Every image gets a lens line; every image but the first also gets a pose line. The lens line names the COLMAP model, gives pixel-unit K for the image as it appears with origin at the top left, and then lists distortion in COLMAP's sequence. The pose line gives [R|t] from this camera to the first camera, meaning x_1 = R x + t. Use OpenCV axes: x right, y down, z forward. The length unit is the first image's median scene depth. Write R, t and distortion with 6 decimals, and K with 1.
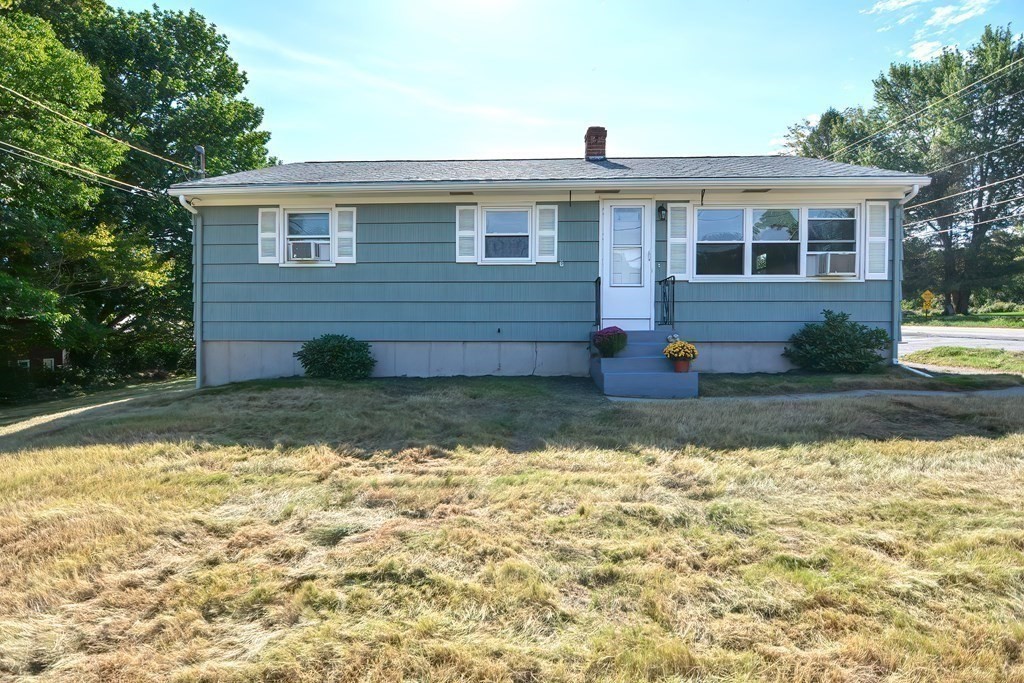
lens RADIAL K [[503.8, 0, 511.6], [0, 503.8, 336.1], [0, 0, 1]] dist [0.010515, -0.005393]
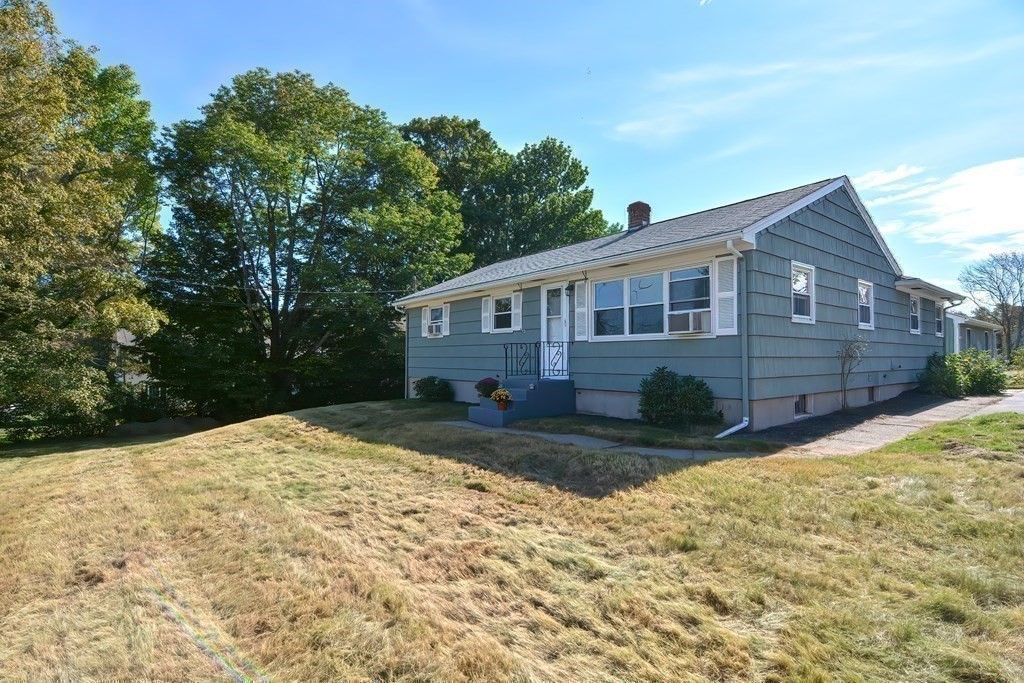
lens RADIAL K [[503.8, 0, 512.0], [0, 503.8, 346.7], [0, 0, 1]] dist [0.010515, -0.005393]
pose [[0.669456, -0.022787, -0.742502, 1.155771], [-0.005156, 0.999363, -0.035319, -0.049297], [0.742834, 0.027473, 0.668912, 0.013116]]
